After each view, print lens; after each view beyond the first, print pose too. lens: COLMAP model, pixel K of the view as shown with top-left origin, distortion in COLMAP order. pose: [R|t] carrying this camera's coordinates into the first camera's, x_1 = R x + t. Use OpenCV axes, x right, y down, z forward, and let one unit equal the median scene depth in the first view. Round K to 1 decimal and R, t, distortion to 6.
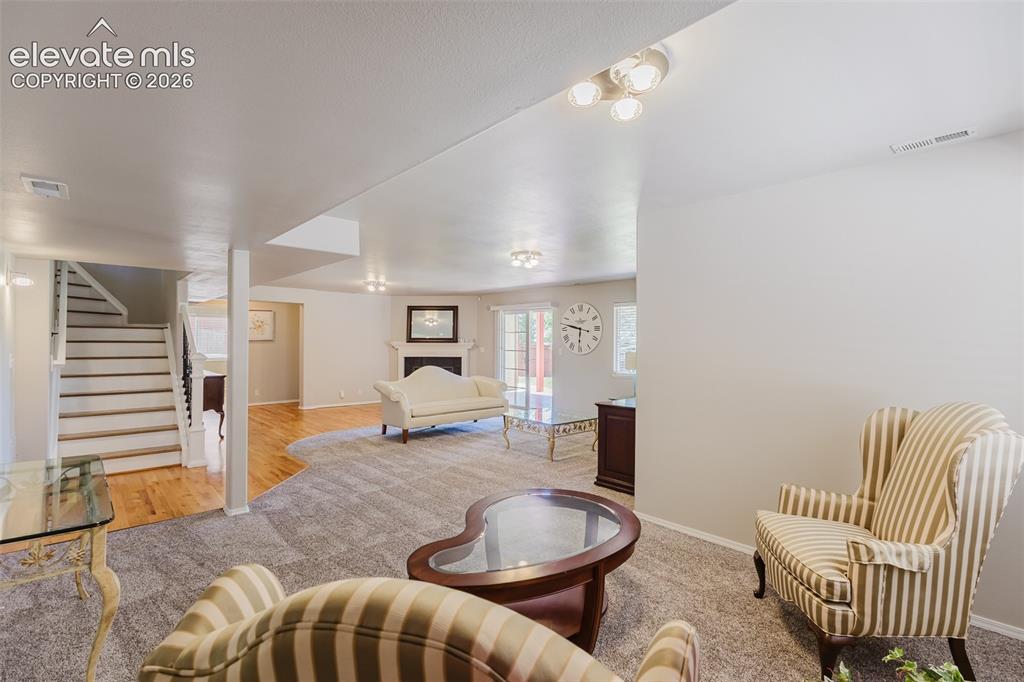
lens RADIAL K [[468.2, 0, 514.1], [0, 468.2, 343.0], [0, 0, 1]] dist [0.002745, 0.000068]
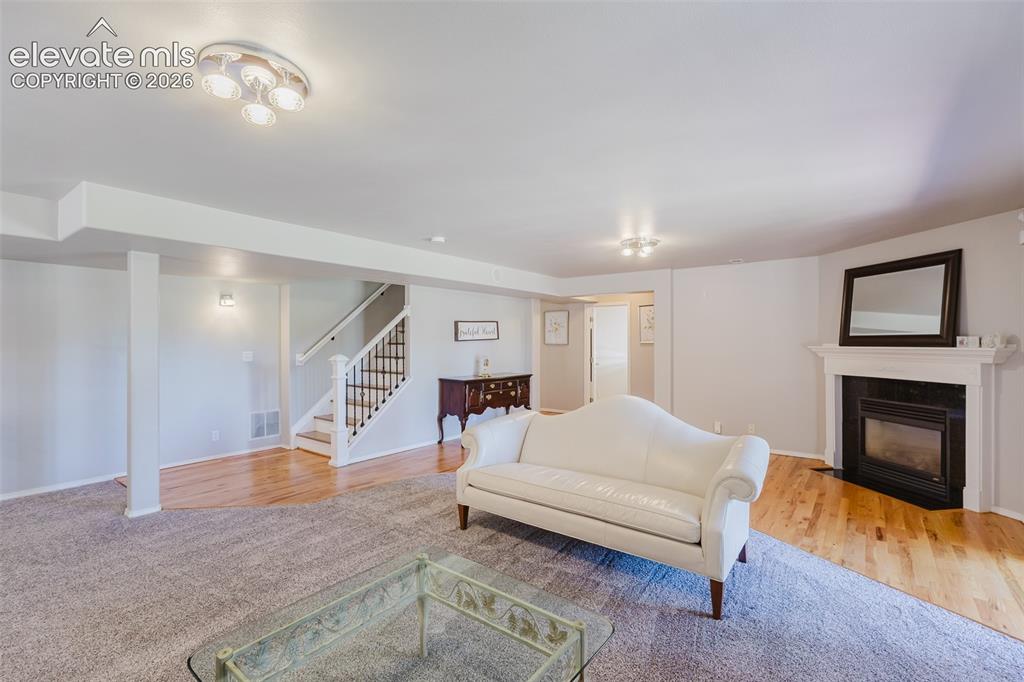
lens RADIAL K [[468.2, 0, 511.9], [0, 468.2, 343.0], [0, 0, 1]] dist [0.002745, 0.000068]
pose [[0.173748, -0.002494, -0.984787, 0.234025], [-0.001159, 0.999996, -0.002737, -0.002340], [0.984789, 0.001617, 0.173744, 0.702875]]
